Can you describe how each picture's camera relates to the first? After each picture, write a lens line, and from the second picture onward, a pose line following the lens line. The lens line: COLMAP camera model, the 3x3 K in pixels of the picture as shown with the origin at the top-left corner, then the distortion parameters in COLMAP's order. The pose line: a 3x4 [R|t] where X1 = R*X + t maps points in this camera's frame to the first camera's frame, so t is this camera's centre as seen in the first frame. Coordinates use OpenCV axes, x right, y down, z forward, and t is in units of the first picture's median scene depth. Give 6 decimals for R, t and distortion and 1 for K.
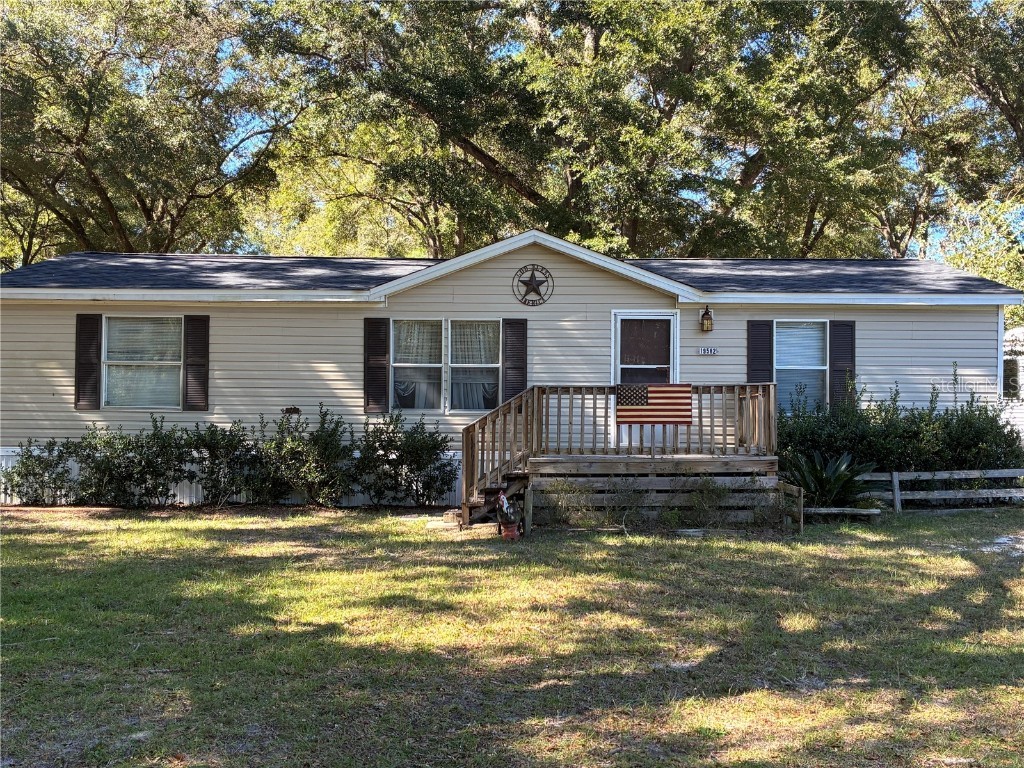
lens RADIAL K [[1094.1, 0, 512.0], [0, 1094.1, 386.7], [0, 0, 1]] dist [0.052618, 0.000000]
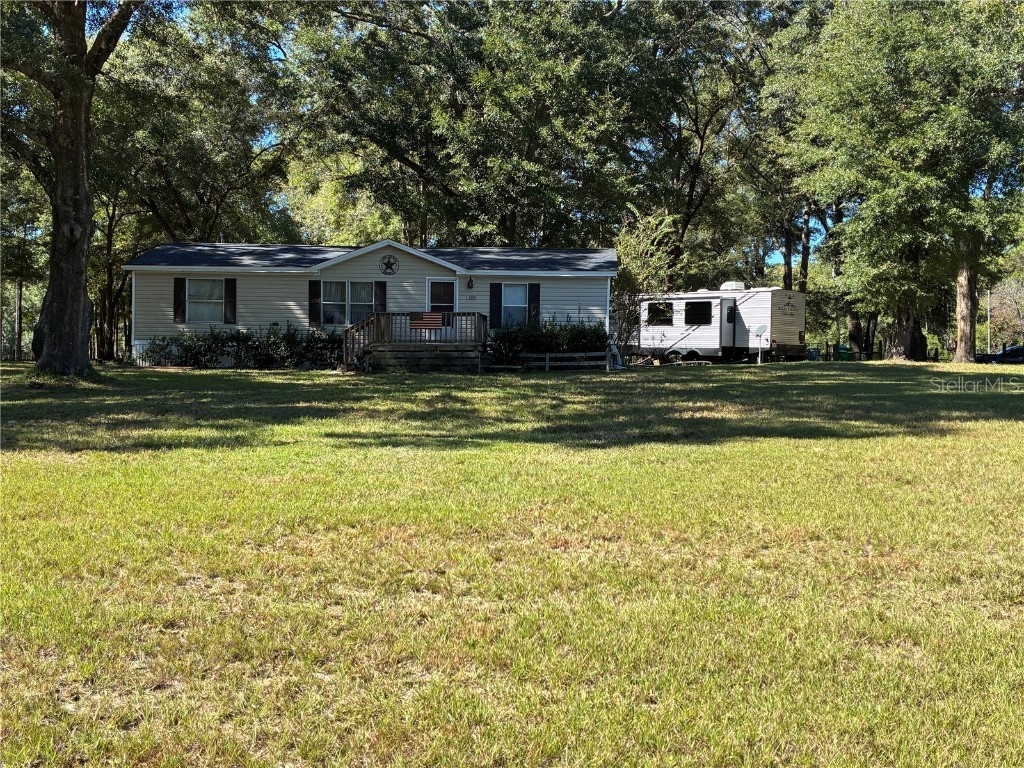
lens RADIAL K [[1165.1, 0, 511.9], [0, 1165.1, 381.1], [0, 0, 1]] dist [0.112976, 0.000000]
pose [[0.998565, 0.008955, -0.052793, 0.374884], [-0.006475, 0.998876, 0.046966, 0.022593], [0.053155, -0.046557, 0.997500, -1.232162]]
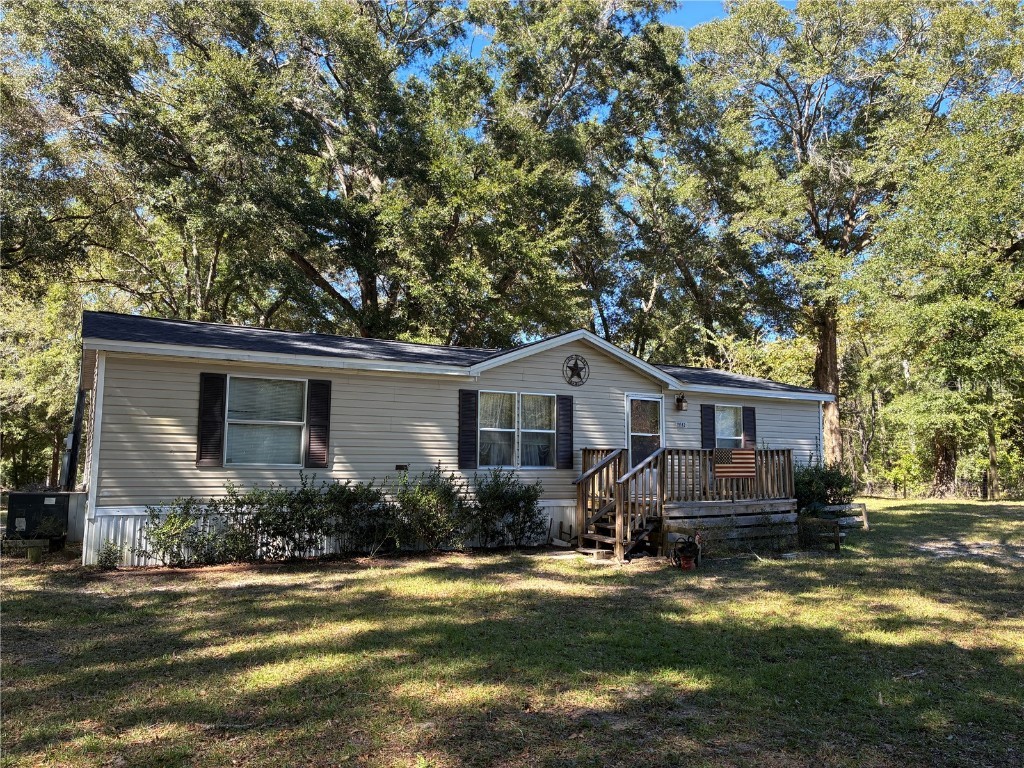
lens RADIAL K [[776.2, 0, 516.9], [0, 776.2, 384.3], [0, 0, 1]] dist [0.039741, 0.000739]
pose [[0.874175, 0.050870, 0.482939, -0.488151], [-0.009347, 0.996076, -0.088002, 0.005469], [-0.485521, 0.072415, 0.871220, 0.231710]]
